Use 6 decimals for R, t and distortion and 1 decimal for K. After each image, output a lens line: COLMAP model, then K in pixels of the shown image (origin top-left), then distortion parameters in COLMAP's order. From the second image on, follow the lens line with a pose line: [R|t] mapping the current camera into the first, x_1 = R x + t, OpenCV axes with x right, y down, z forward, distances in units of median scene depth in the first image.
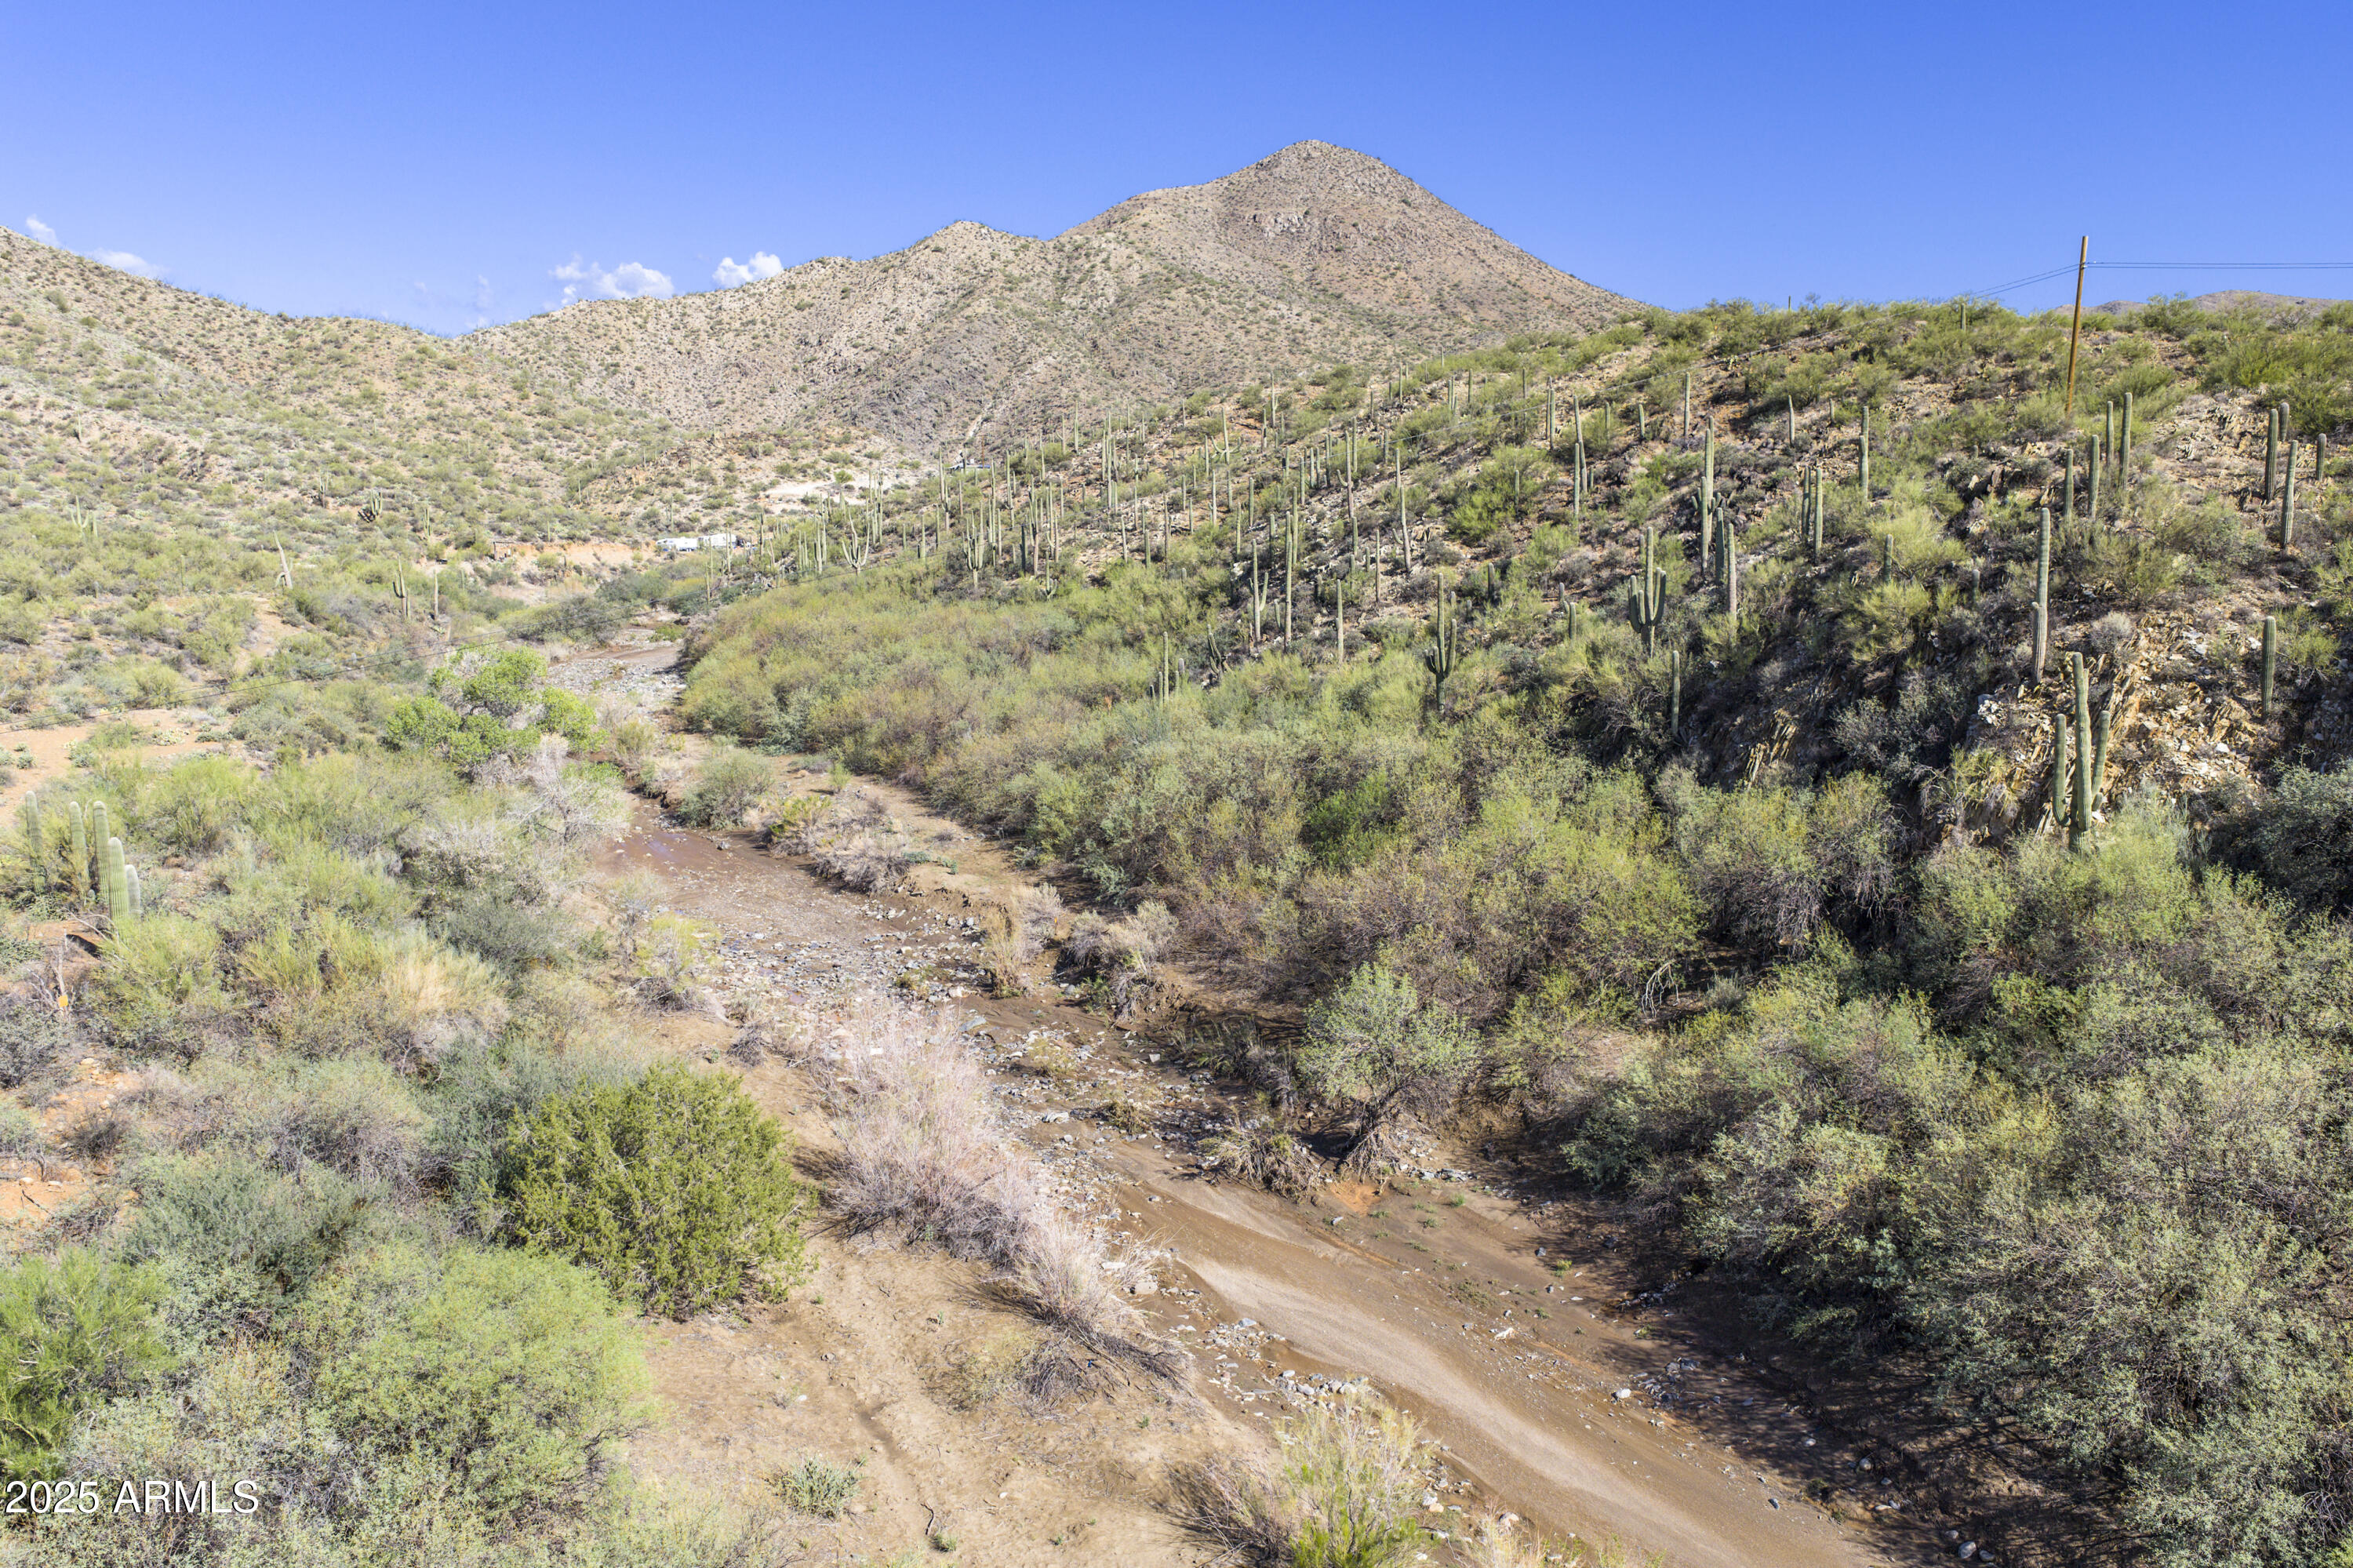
lens RADIAL K [[1941.7, 0, 1180.2], [0, 1941.7, 778.6], [0, 0, 1]] dist [0.033535, -0.076834]
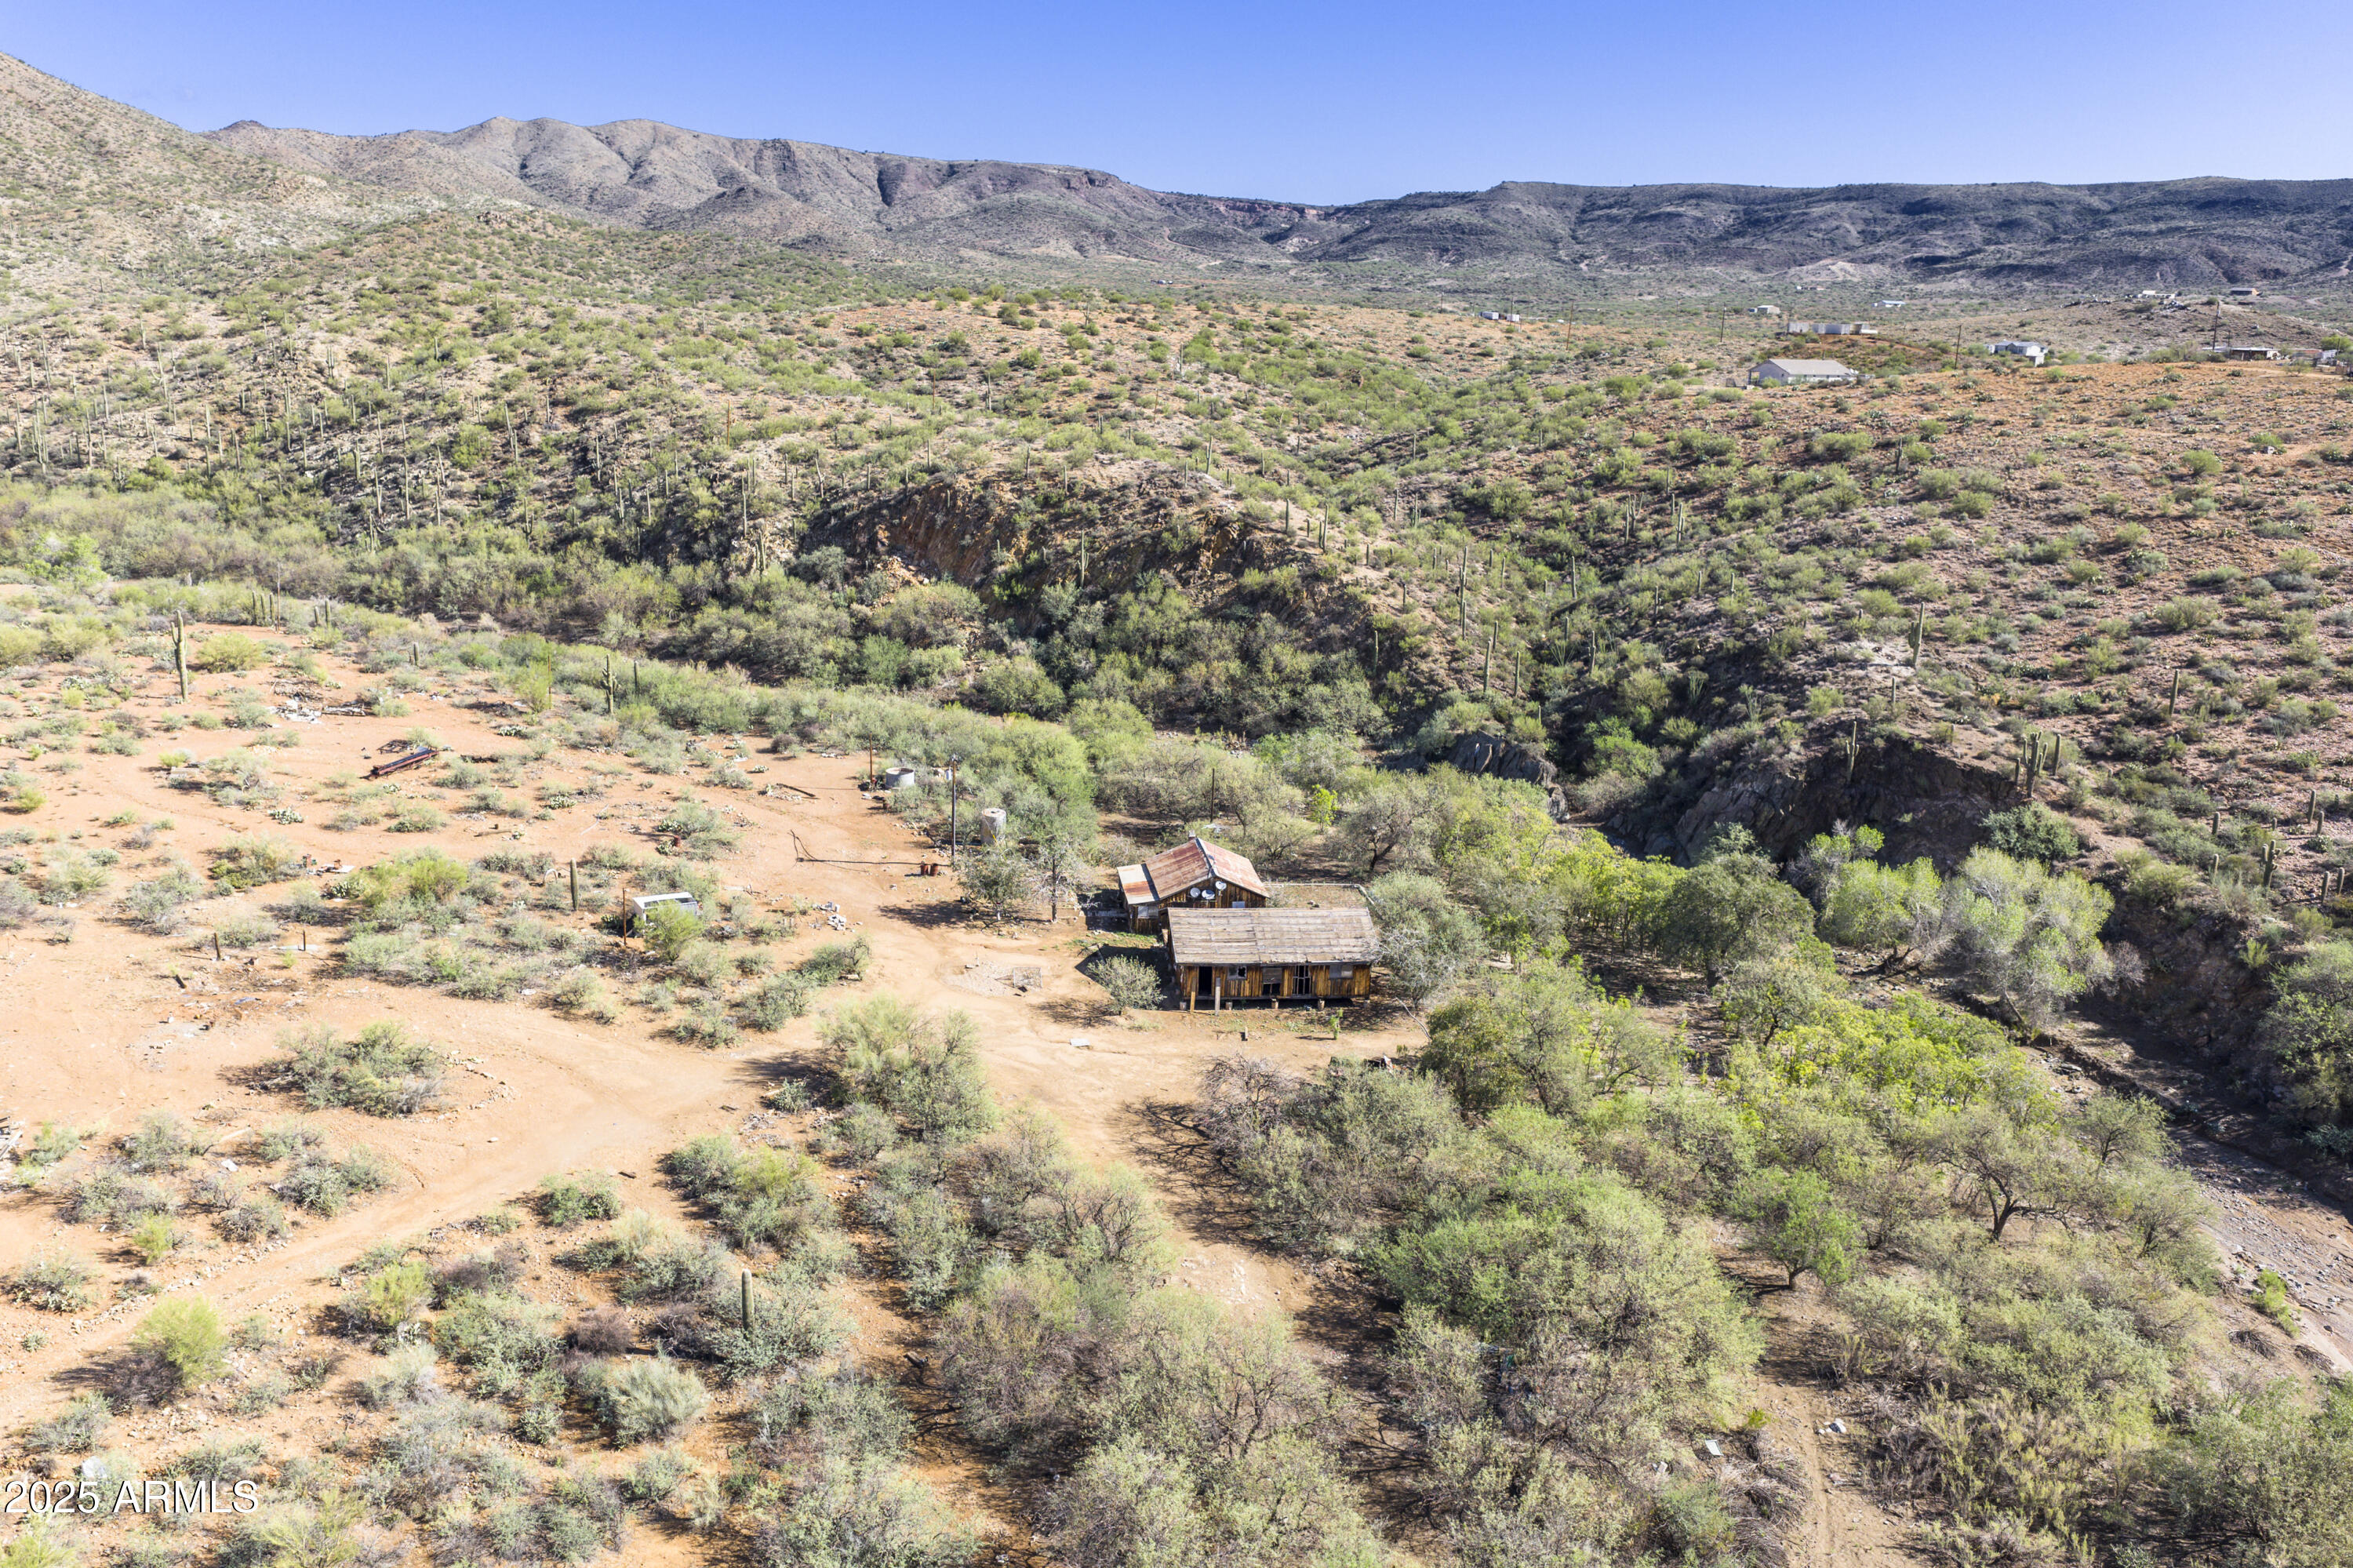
lens RADIAL K [[1943.9, 0, 1180.5], [0, 1943.9, 776.6], [0, 0, 1]] dist [0.027493, -0.055850]
pose [[0.730148, -0.125671, 0.671633, -0.211696], [0.053382, 0.990428, 0.127288, -0.002495], [-0.681200, -0.057086, 0.729868, -0.328451]]
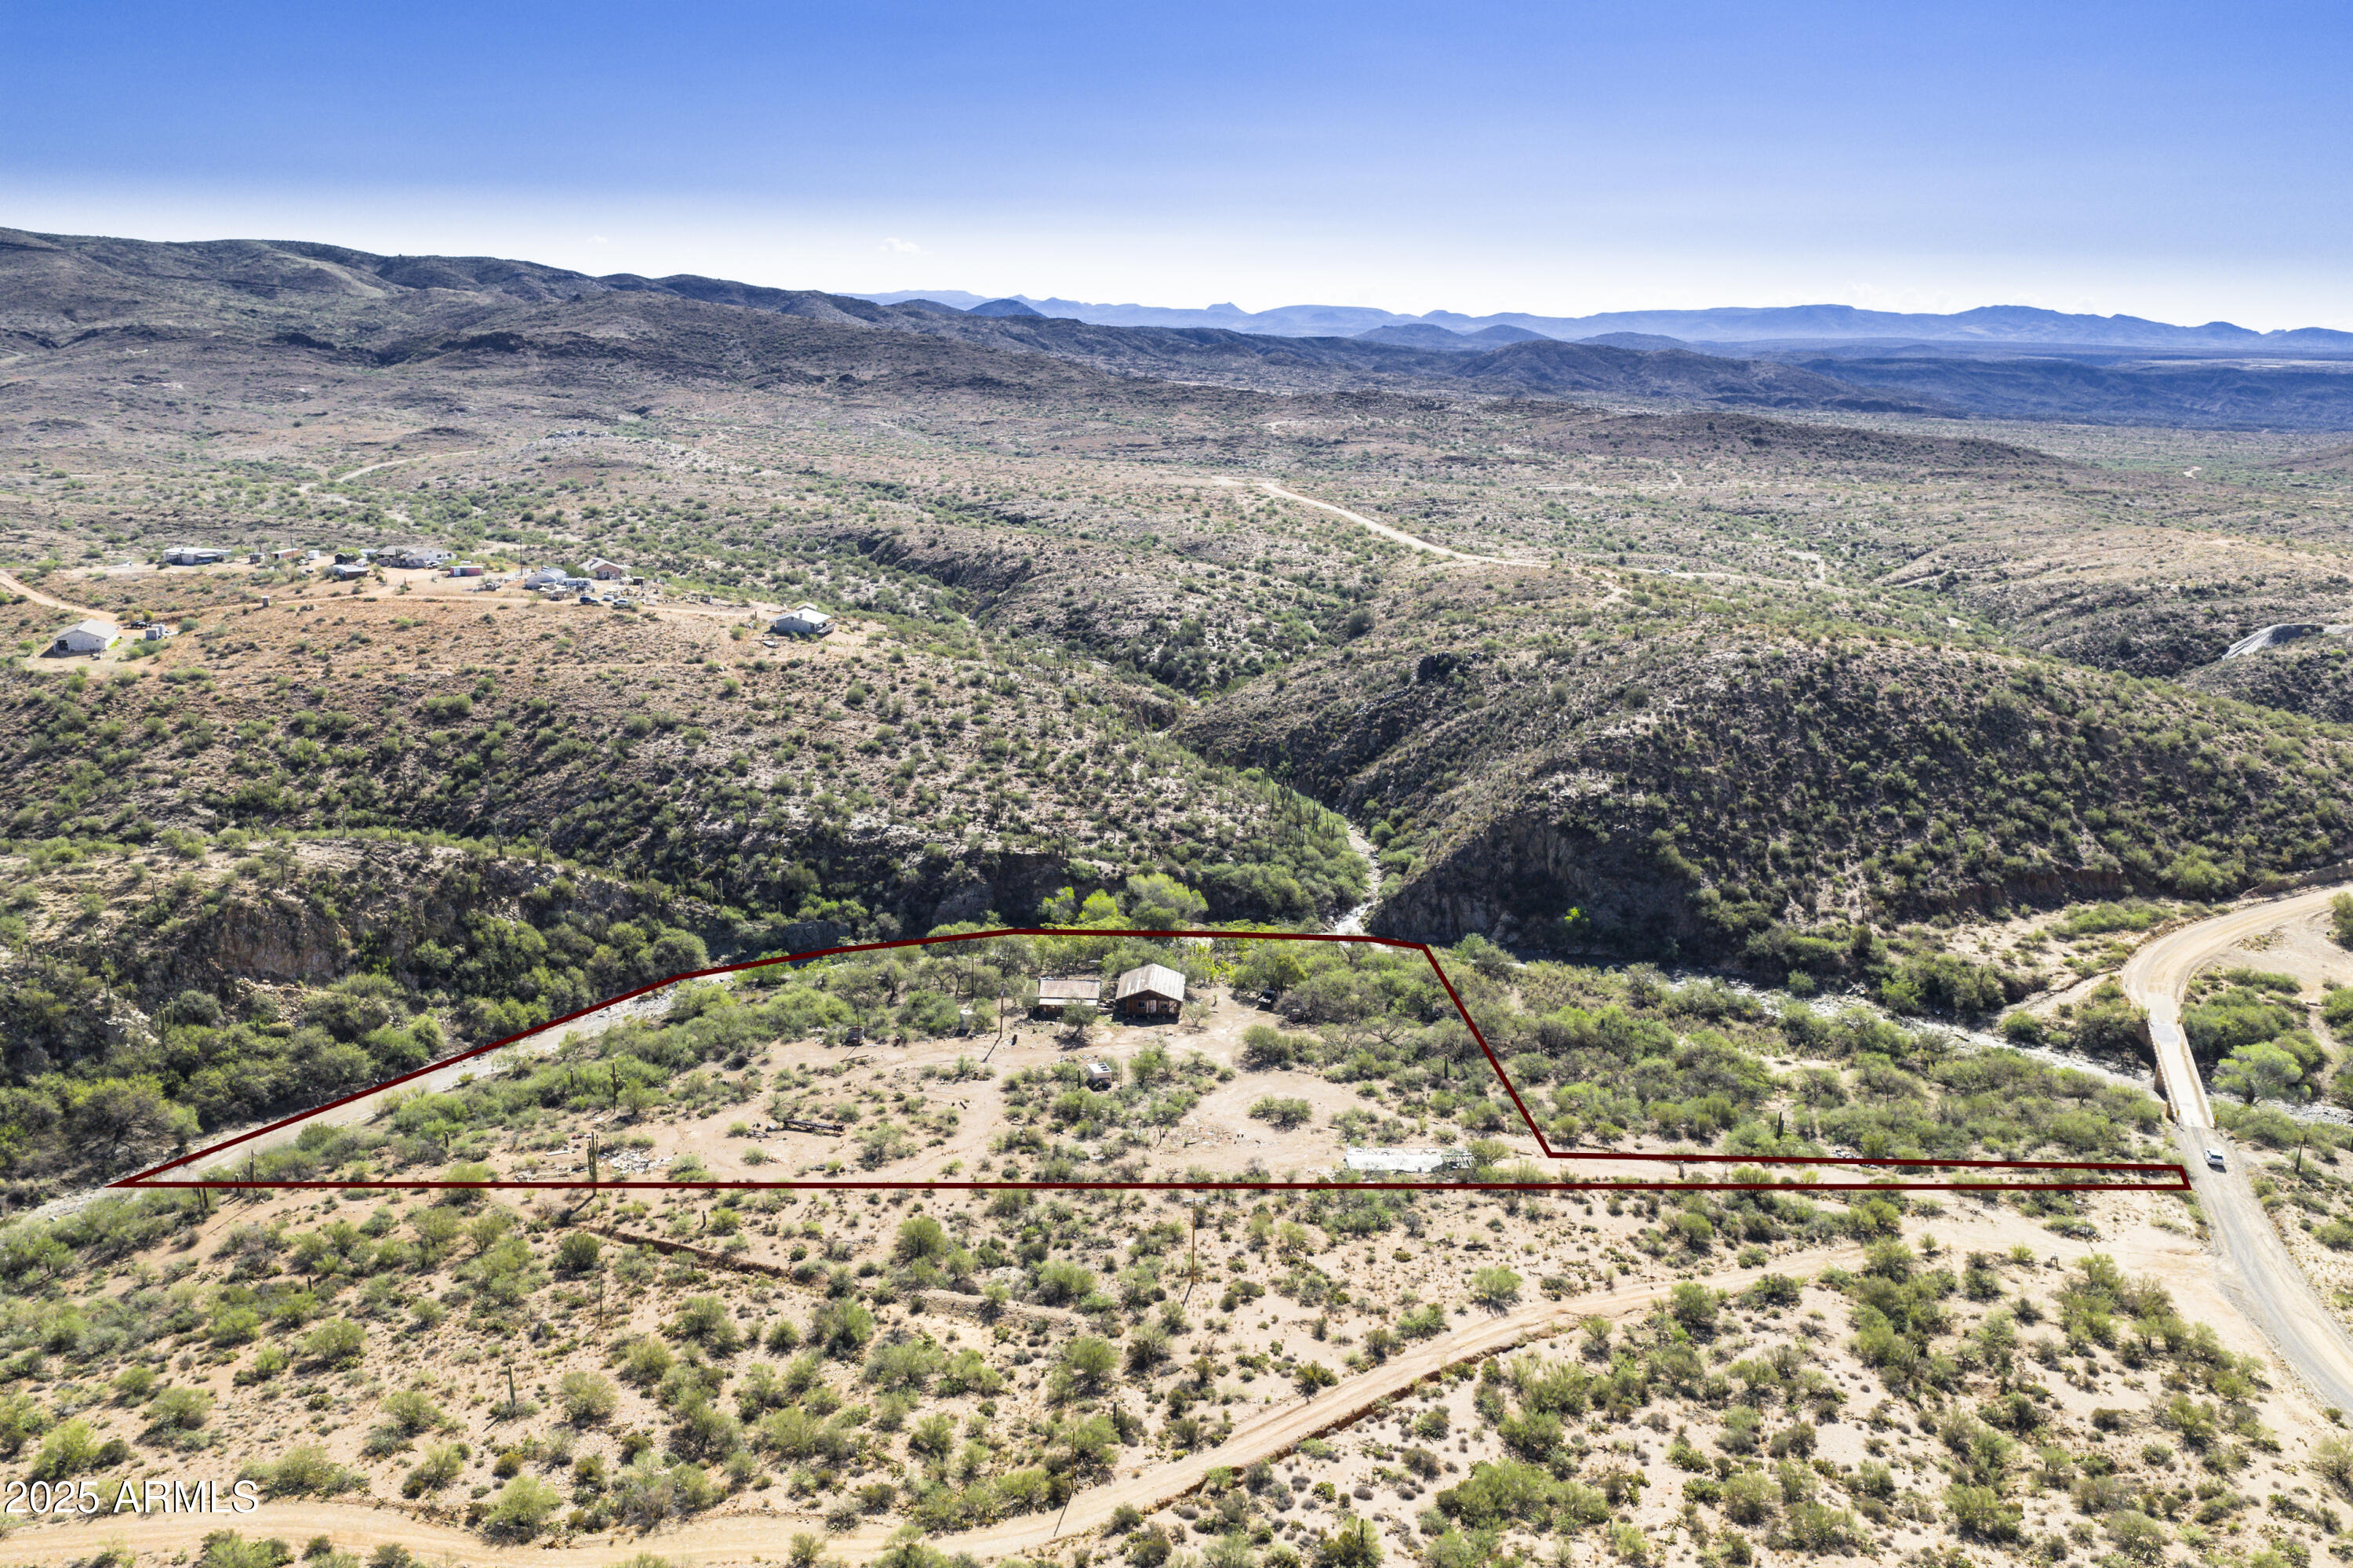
lens RADIAL K [[1943.9, 0, 1180.5], [0, 1943.9, 776.6], [0, 0, 1]] dist [0.027493, -0.055850]
pose [[-0.560830, -0.175301, 0.809160, -0.535336], [0.106723, 0.953867, 0.280621, -0.187663], [-0.821024, 0.243737, -0.516248, 0.142409]]
